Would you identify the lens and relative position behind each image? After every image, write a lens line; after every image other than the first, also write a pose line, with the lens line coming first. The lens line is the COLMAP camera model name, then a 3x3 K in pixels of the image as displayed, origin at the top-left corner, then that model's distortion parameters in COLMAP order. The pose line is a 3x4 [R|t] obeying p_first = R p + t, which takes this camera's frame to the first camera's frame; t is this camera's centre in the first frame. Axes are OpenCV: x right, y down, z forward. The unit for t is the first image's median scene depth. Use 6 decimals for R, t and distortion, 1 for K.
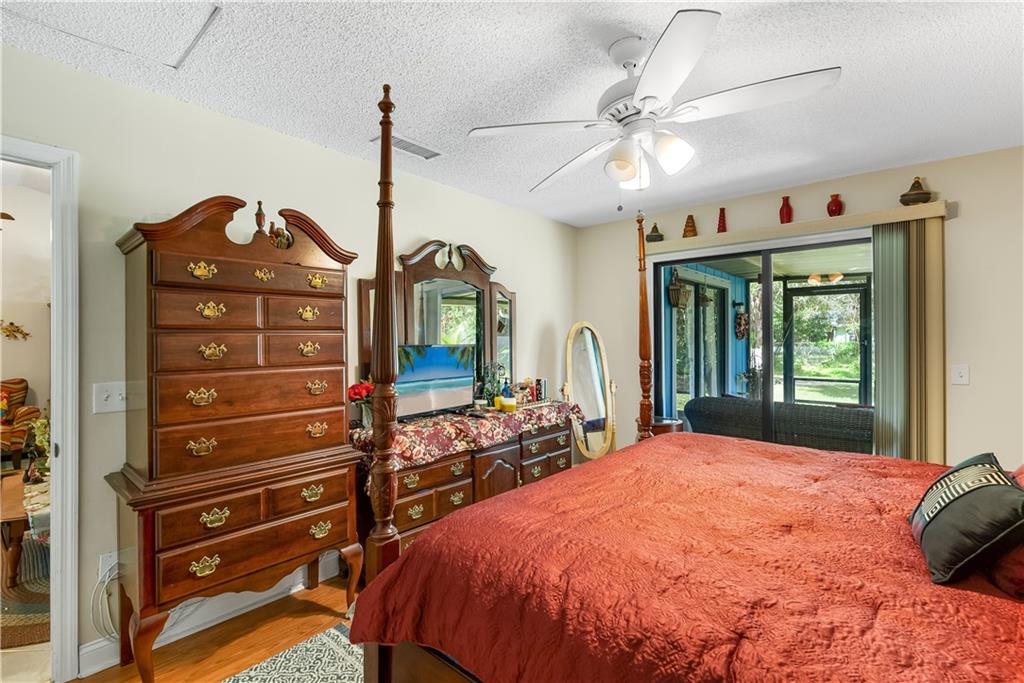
lens RADIAL K [[468.7, 0, 515.5], [0, 468.7, 338.6], [0, 0, 1]] dist [-0.000183, -0.000163]
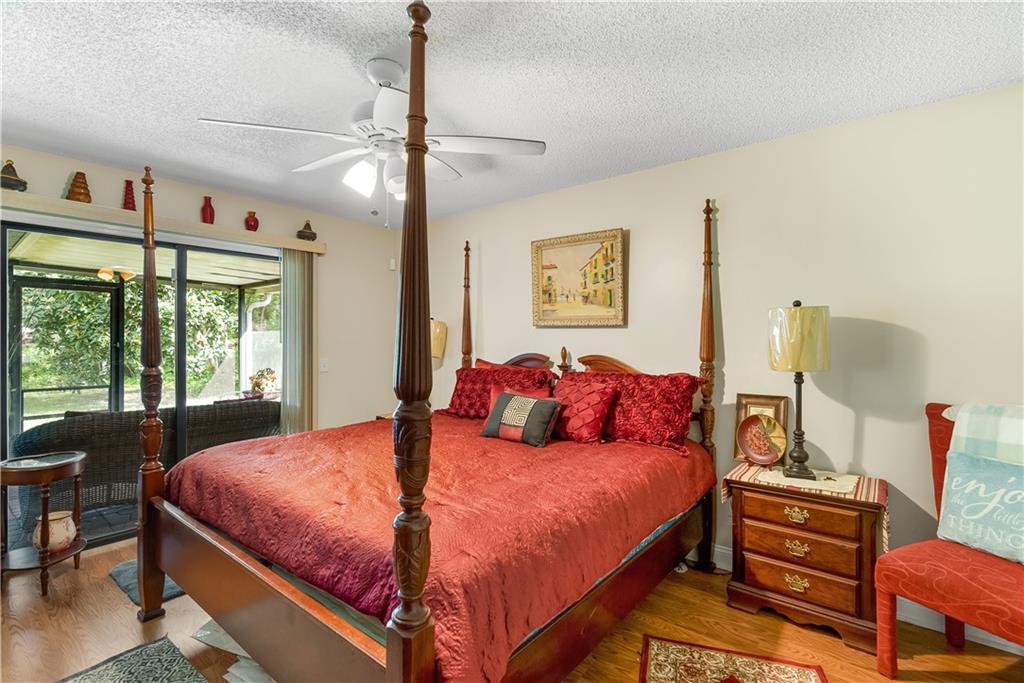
lens RADIAL K [[468.7, 0, 515.1], [0, 468.7, 340.4], [0, 0, 1]] dist [-0.000183, -0.000163]
pose [[-0.039781, 0.000979, 0.999208, -0.438803], [0.001295, 0.999999, -0.000928, 0.003162], [-0.999208, 0.001257, -0.039782, 0.389597]]
